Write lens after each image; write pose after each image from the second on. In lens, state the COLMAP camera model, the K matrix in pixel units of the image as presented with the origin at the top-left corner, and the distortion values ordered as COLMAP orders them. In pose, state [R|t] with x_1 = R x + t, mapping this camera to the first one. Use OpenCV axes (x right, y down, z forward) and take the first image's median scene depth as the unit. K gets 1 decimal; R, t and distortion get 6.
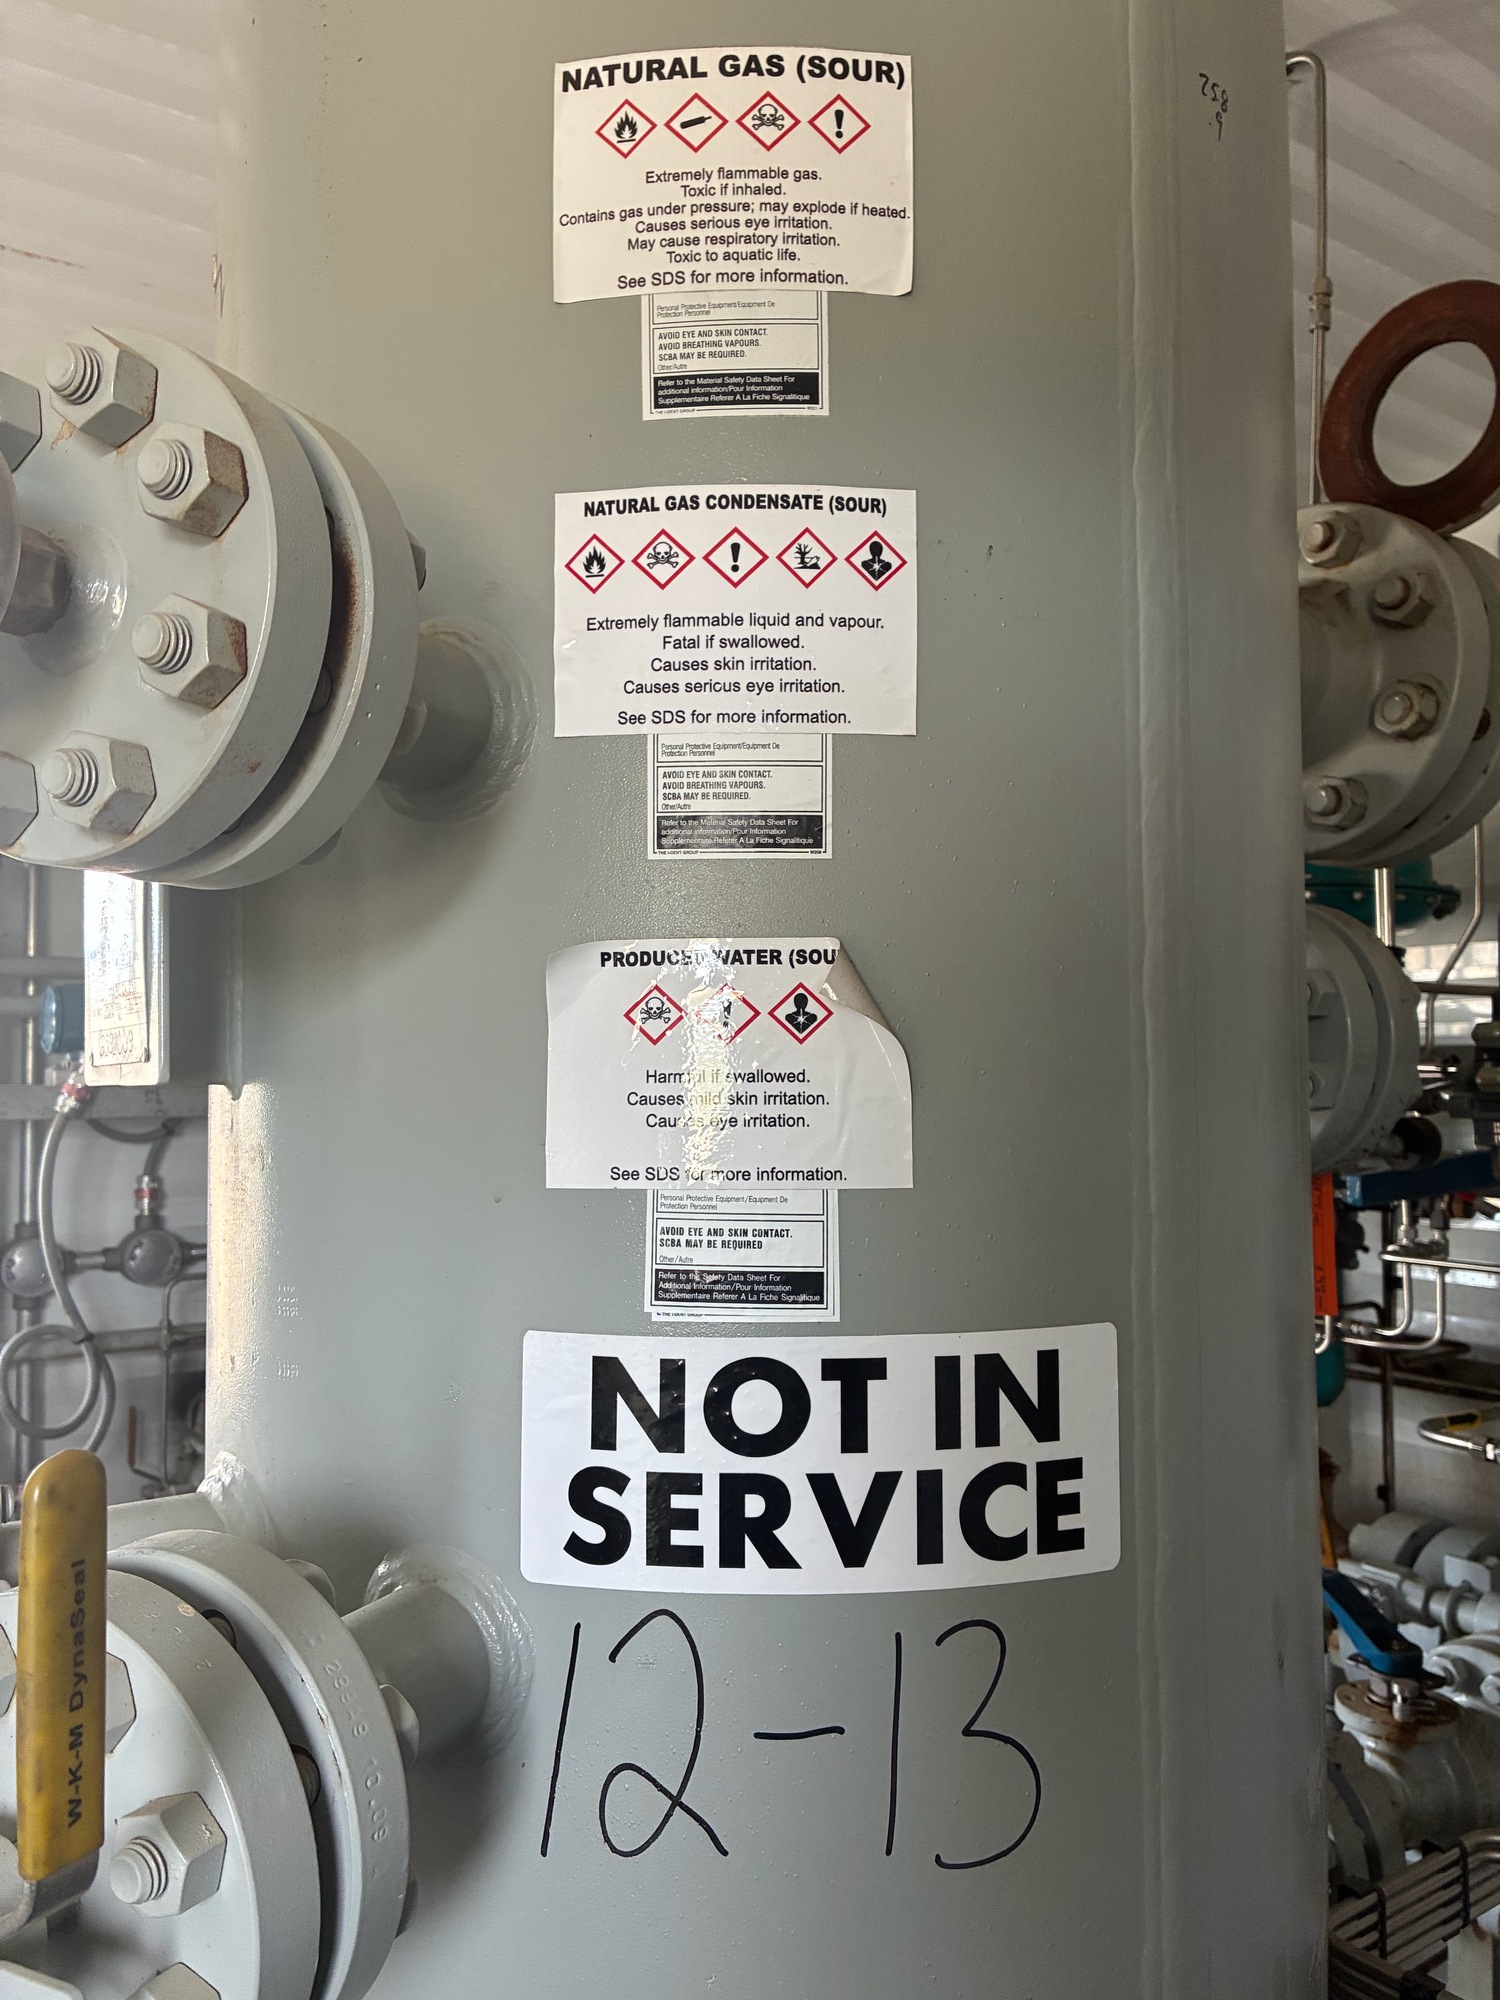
lens RADIAL K [[1538.2, 0, 688.7], [0, 1538.2, 989.5], [0, 0, 1]] dist [0.051152, -0.069992]
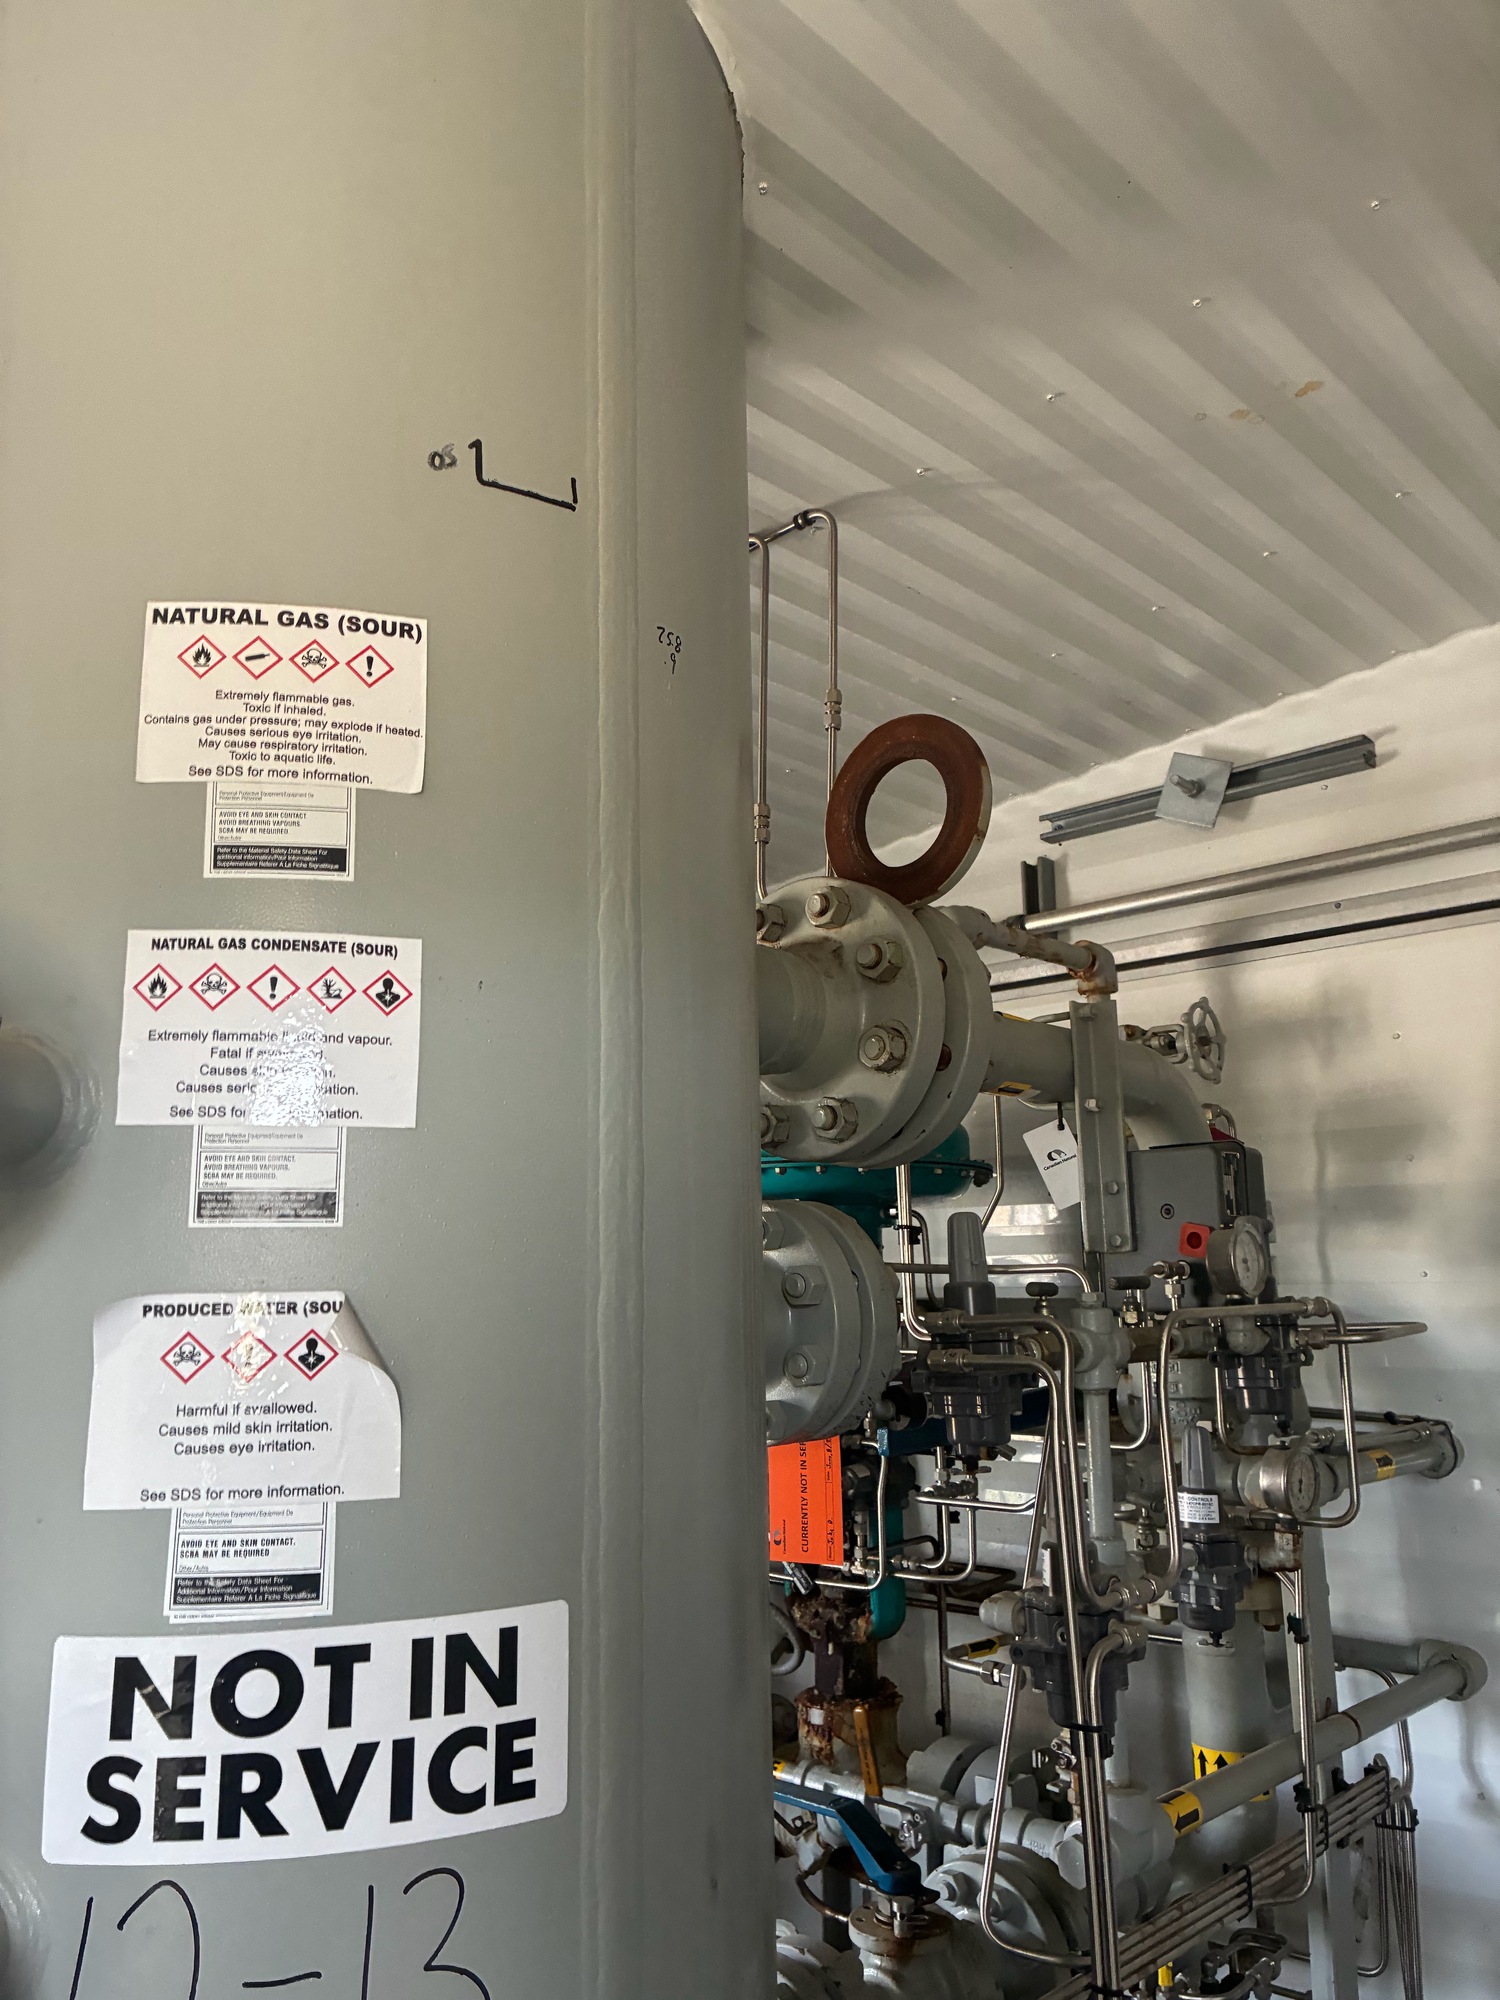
lens RADIAL K [[1538.2, 0, 691.3], [0, 1538.2, 981.4], [0, 0, 1]] dist [0.051152, -0.069992]
pose [[0.977495, 0.033841, 0.208225, 0.100723], [-0.003405, 0.989452, -0.144819, -0.100300], [-0.210929, 0.140851, 0.967300, -0.304371]]
